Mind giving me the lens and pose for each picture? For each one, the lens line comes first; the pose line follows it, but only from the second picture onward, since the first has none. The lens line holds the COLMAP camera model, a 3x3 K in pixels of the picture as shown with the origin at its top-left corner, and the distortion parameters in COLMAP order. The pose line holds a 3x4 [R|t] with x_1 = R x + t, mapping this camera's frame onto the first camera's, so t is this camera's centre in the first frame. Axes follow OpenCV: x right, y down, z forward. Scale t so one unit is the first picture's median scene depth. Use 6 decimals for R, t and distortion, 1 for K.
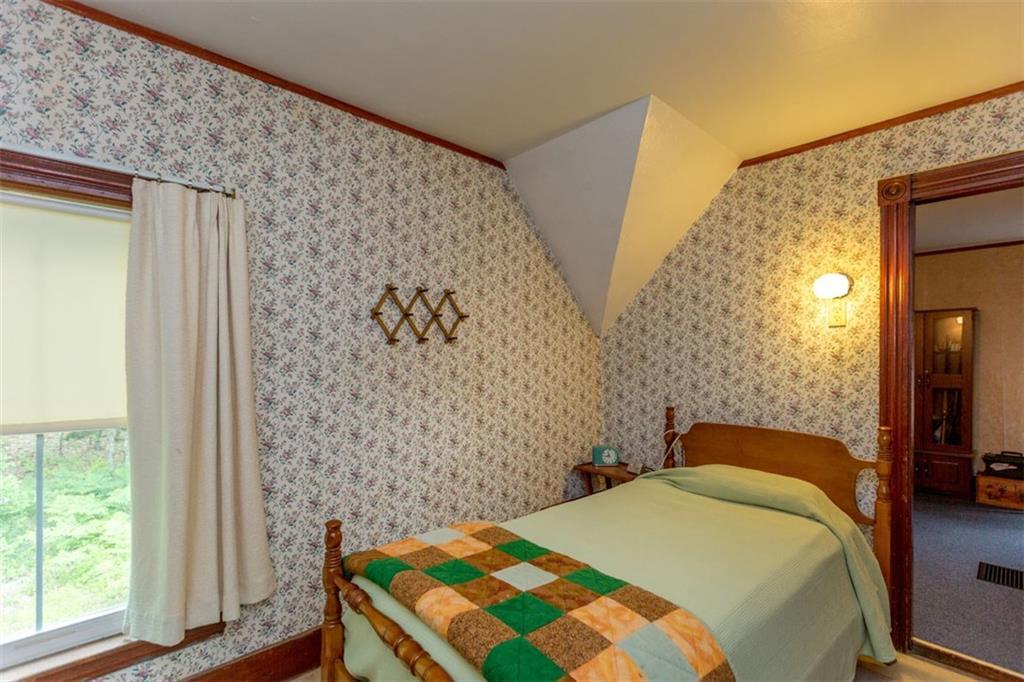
lens RADIAL K [[469.5, 0, 520.6], [0, 469.5, 354.6], [0, 0, 1]] dist [-0.001664, 0.000303]
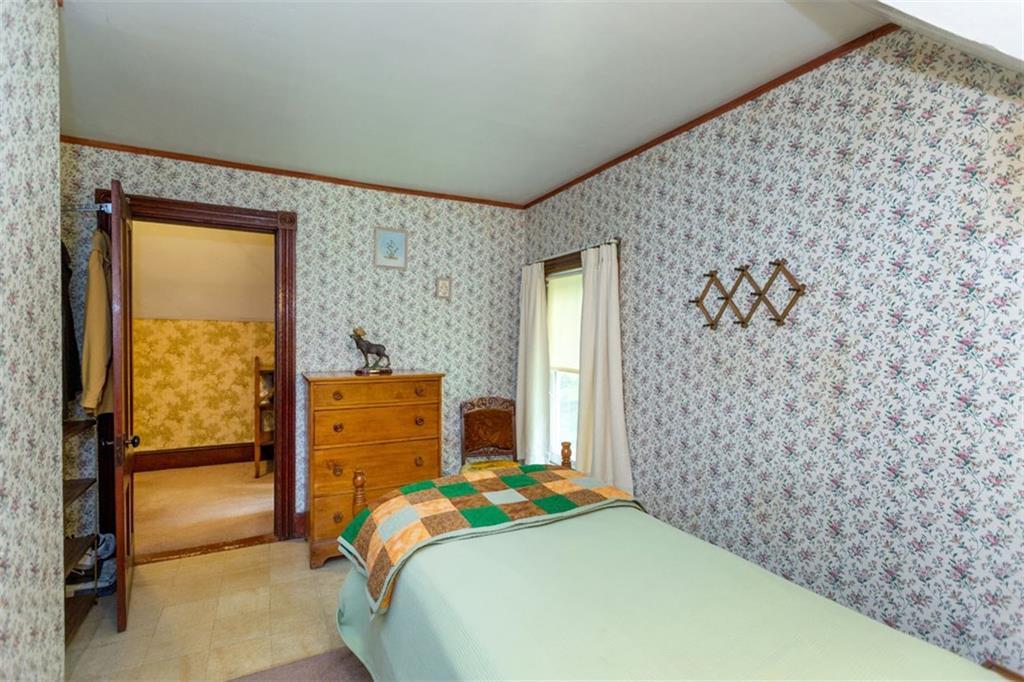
lens RADIAL K [[469.5, 0, 512.5], [0, 469.5, 343.6], [0, 0, 1]] dist [-0.001664, 0.000303]
pose [[-0.259032, 0.001975, -0.965867, 0.782816], [-0.010539, 0.999933, 0.004871, 0.008066], [0.965811, 0.011441, -0.258994, 0.805821]]
